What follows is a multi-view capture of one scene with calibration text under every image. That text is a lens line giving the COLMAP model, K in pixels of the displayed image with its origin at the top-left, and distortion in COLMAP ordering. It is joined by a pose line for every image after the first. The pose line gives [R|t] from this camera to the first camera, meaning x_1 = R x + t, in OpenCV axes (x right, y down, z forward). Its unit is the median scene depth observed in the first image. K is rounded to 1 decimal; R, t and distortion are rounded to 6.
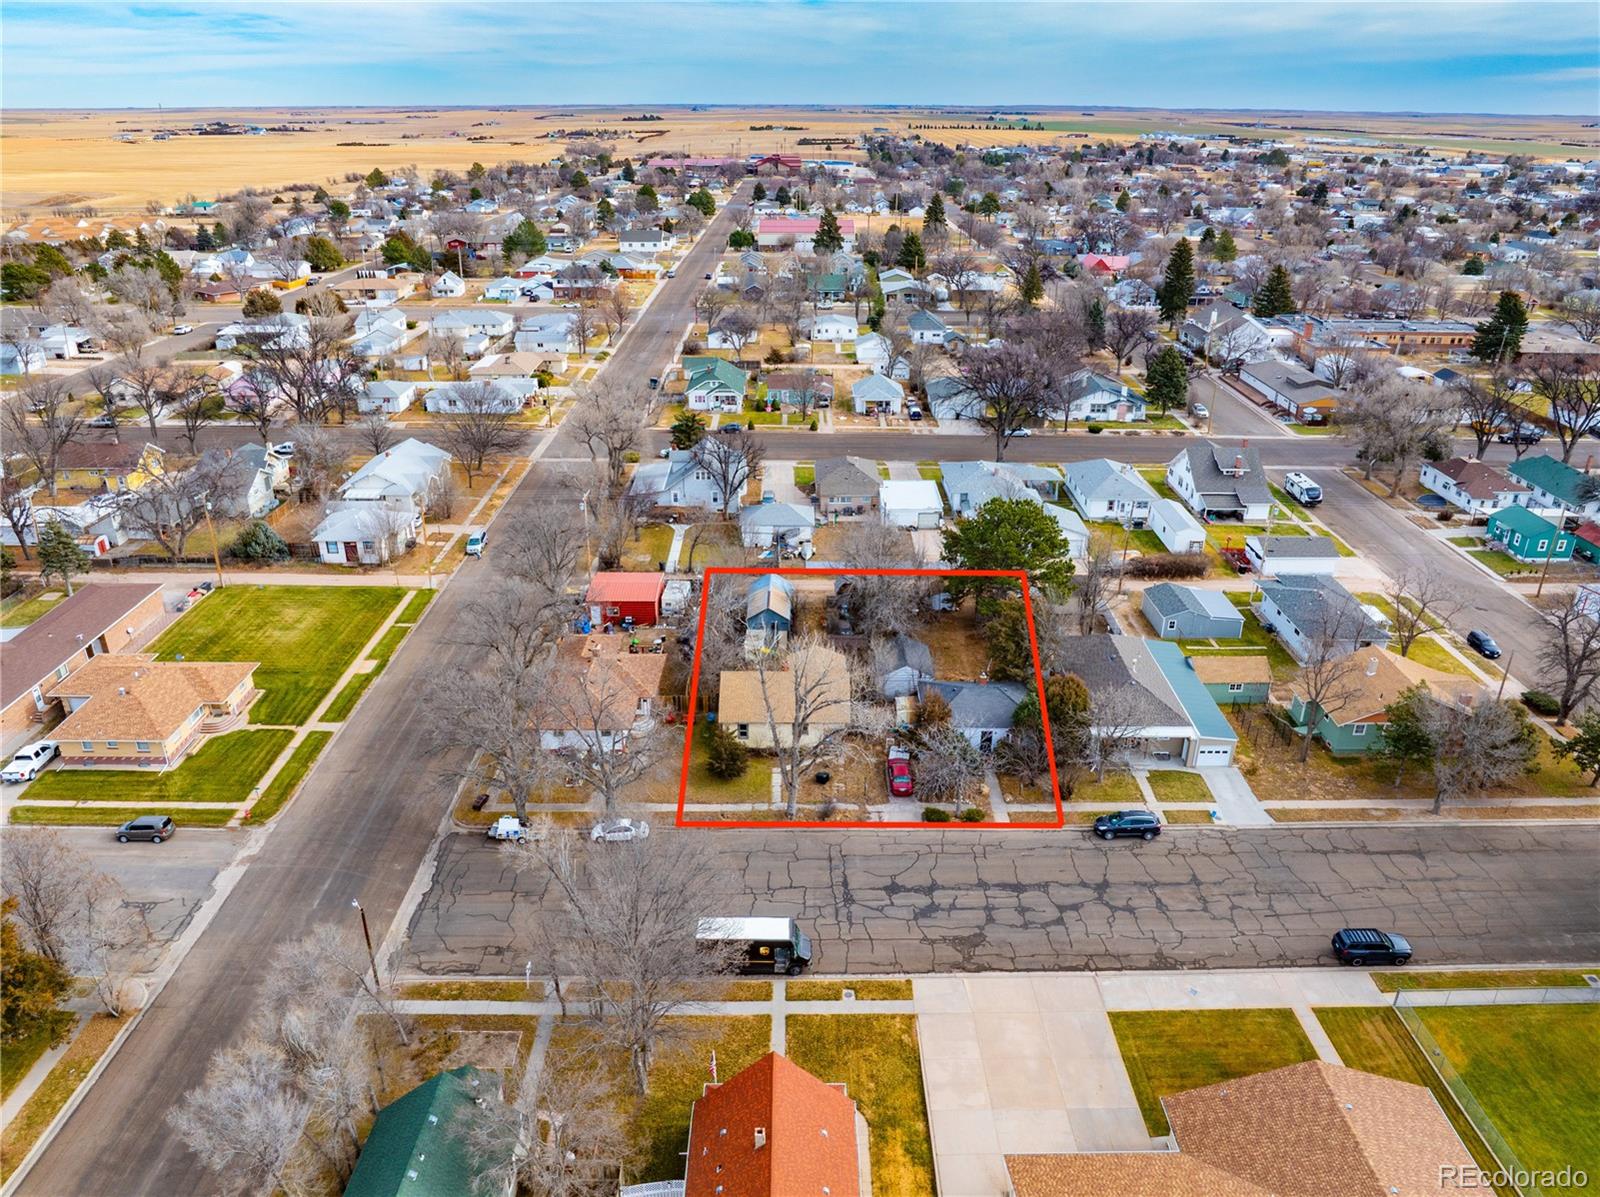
lens RADIAL K [[1137.0, 0, 803.8], [0, 1137.0, 605.3], [0, 0, 1]] dist [-0.027971, -0.000771]
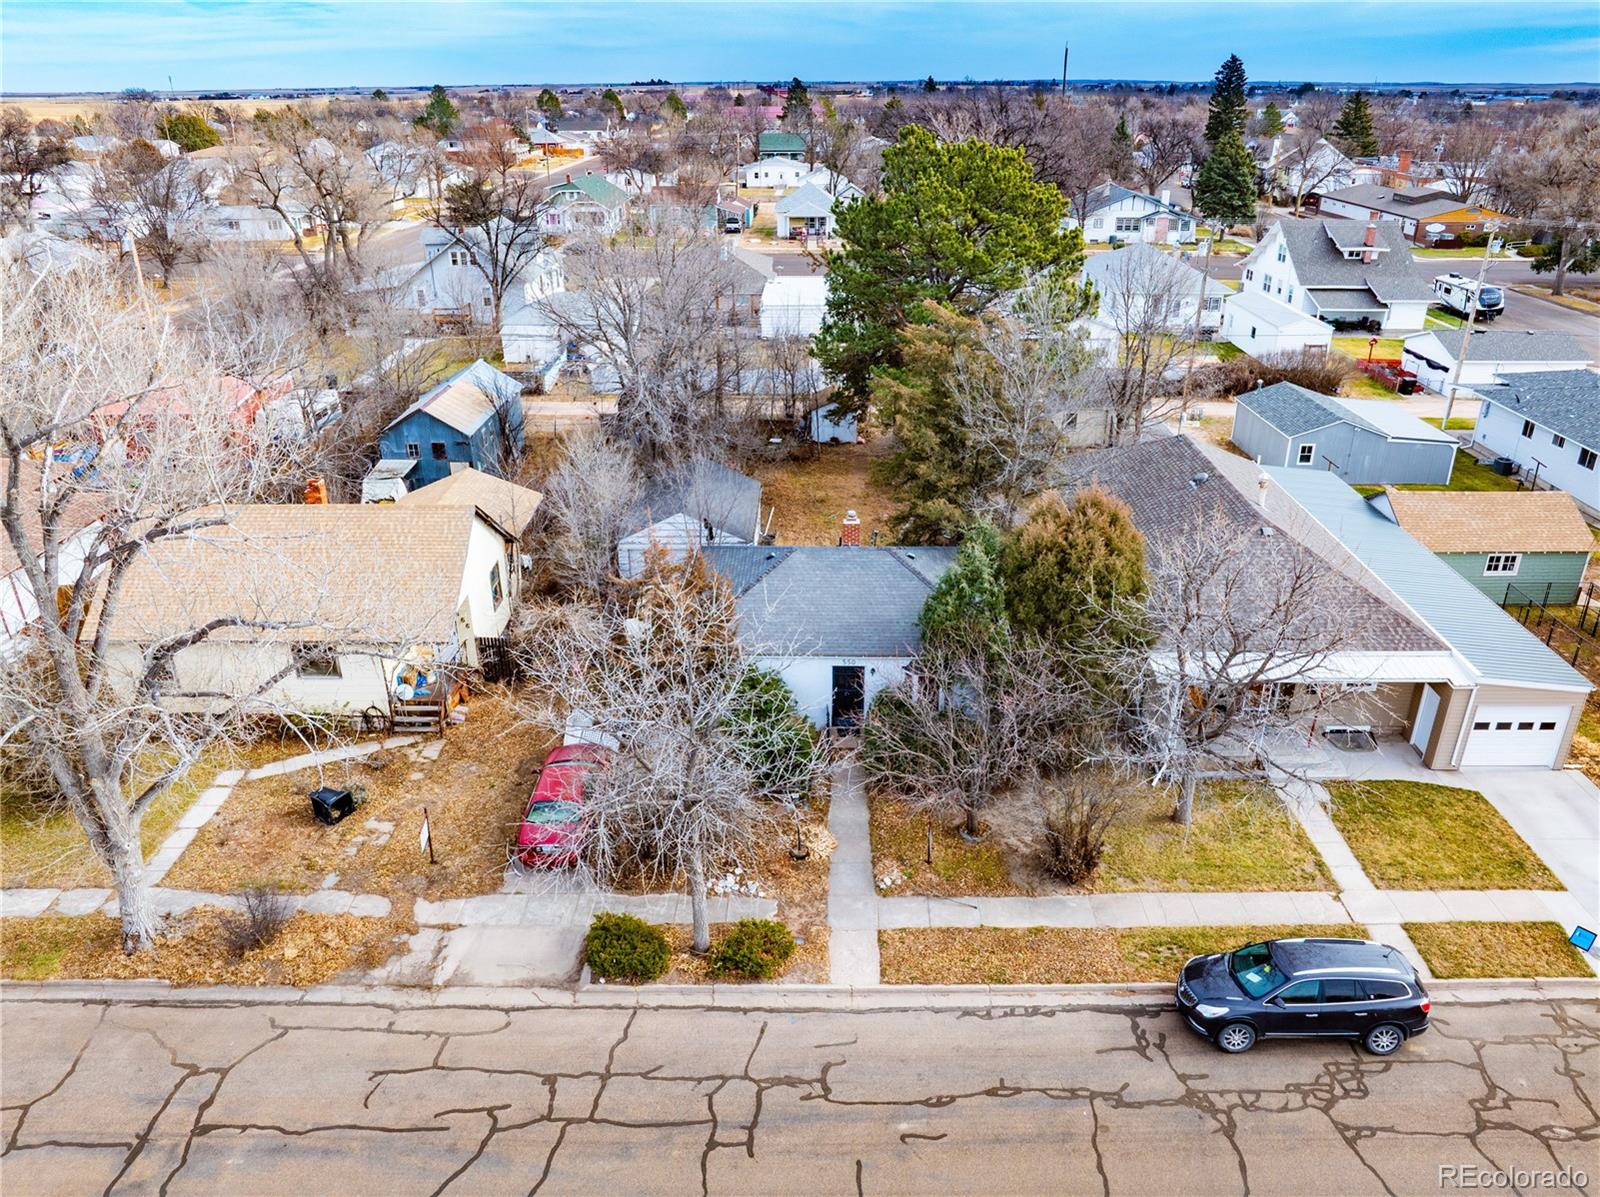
lens RADIAL K [[1137.0, 0, 803.8], [0, 1137.0, 605.3], [0, 0, 1]] dist [-0.027971, -0.000771]
pose [[0.999930, -0.001997, -0.011649, 0.156369], [0.002282, 0.999696, 0.024530, 0.086204], [0.011596, -0.024555, 0.999631, 0.673897]]
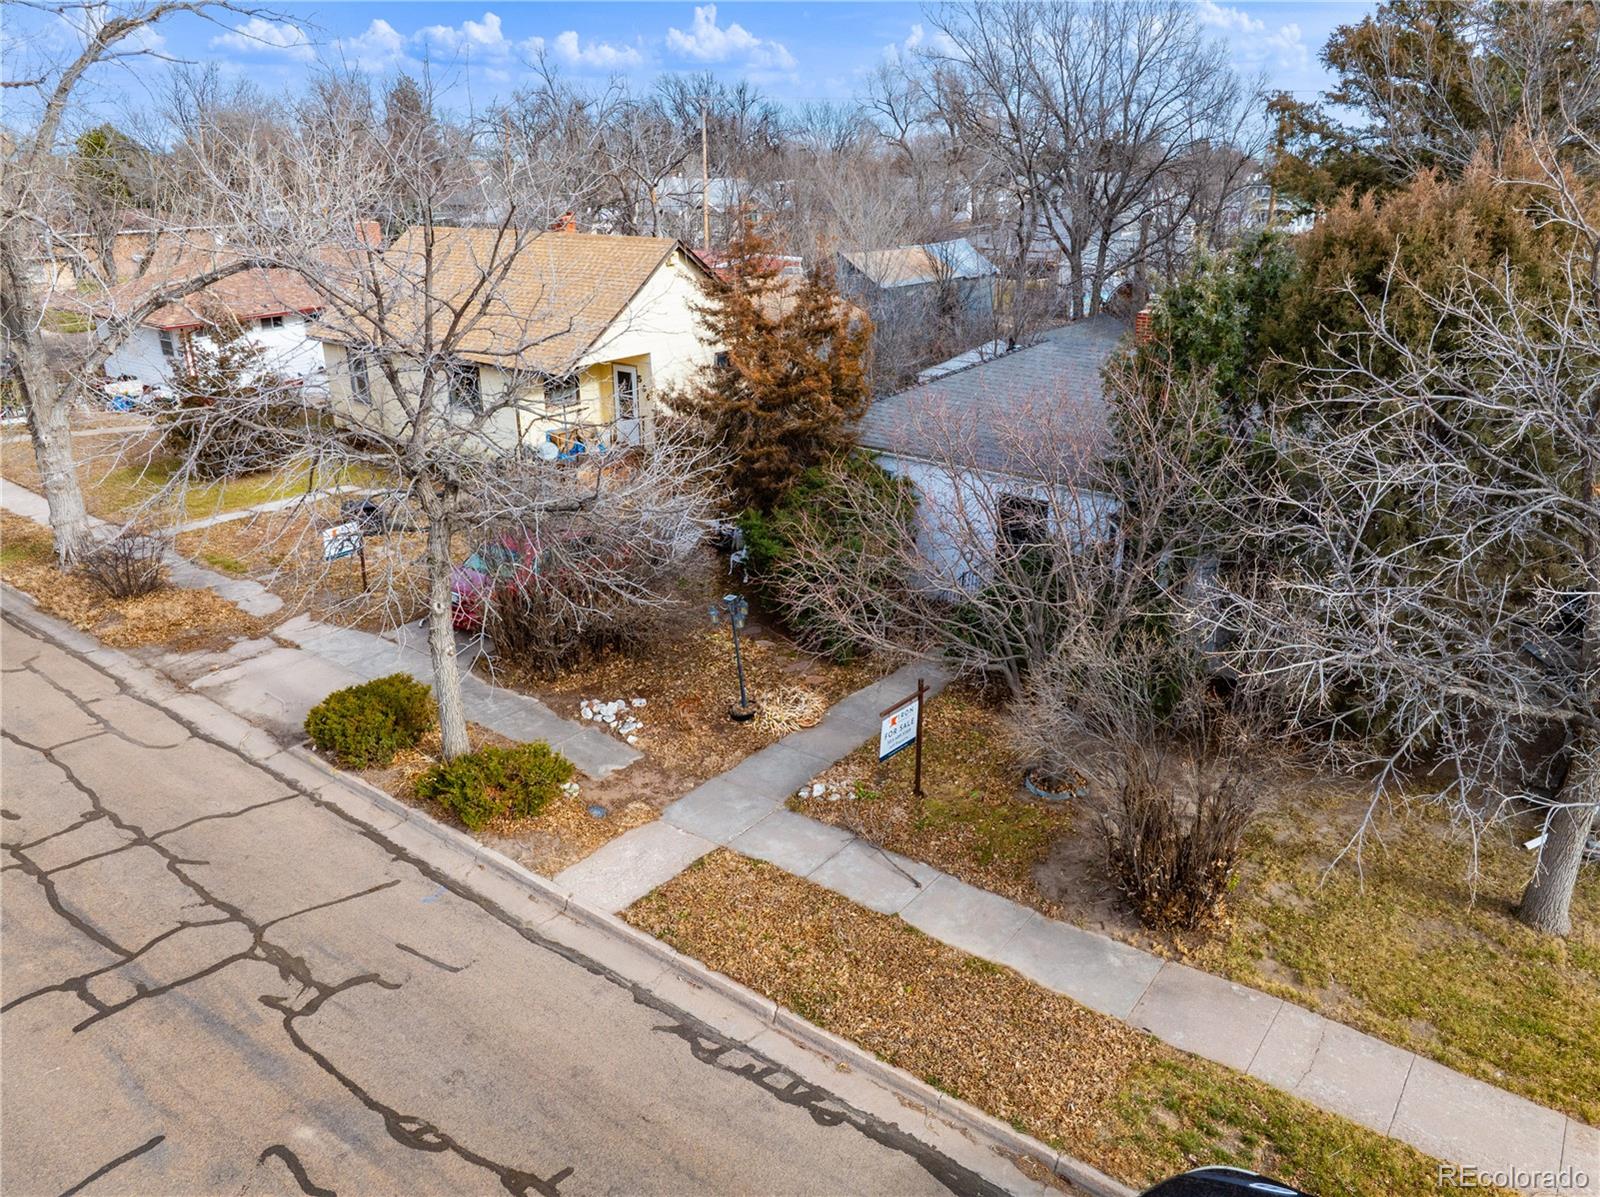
lens RADIAL K [[1137.0, 0, 803.8], [0, 1137.0, 605.3], [0, 0, 1]] dist [-0.027971, -0.000771]
pose [[0.793097, 0.222926, -0.566835, 0.256324], [-0.248818, 0.968003, 0.032559, 0.136246], [0.555956, 0.115216, 0.823188, 0.835517]]
